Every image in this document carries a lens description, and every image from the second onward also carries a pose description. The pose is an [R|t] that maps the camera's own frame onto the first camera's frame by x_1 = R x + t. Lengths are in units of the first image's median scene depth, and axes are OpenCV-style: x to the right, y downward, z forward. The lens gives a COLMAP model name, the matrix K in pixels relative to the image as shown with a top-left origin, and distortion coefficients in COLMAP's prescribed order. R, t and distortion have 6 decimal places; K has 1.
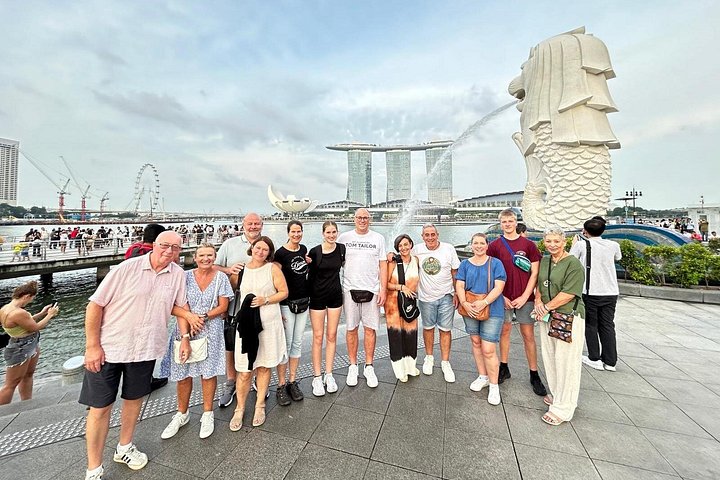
lens RADIAL K [[301.0, 0, 356.7], [0, 301.0, 210.2], [0, 0, 1]] dist [0.008336, 0.000229]
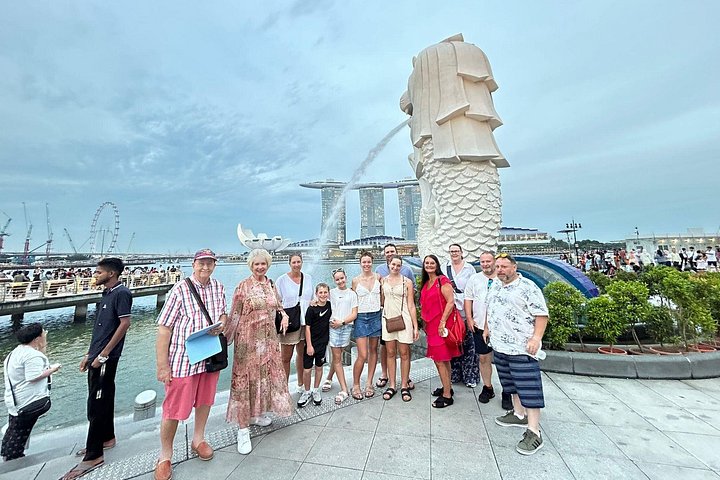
lens RADIAL K [[301.0, 0, 356.7], [0, 301.0, 210.2], [0, 0, 1]] dist [0.008336, 0.000229]
pose [[0.996930, -0.006368, 0.078034, 0.348853], [0.015987, 0.992244, -0.123271, 0.014268], [-0.076644, 0.124140, 0.989300, 0.196840]]
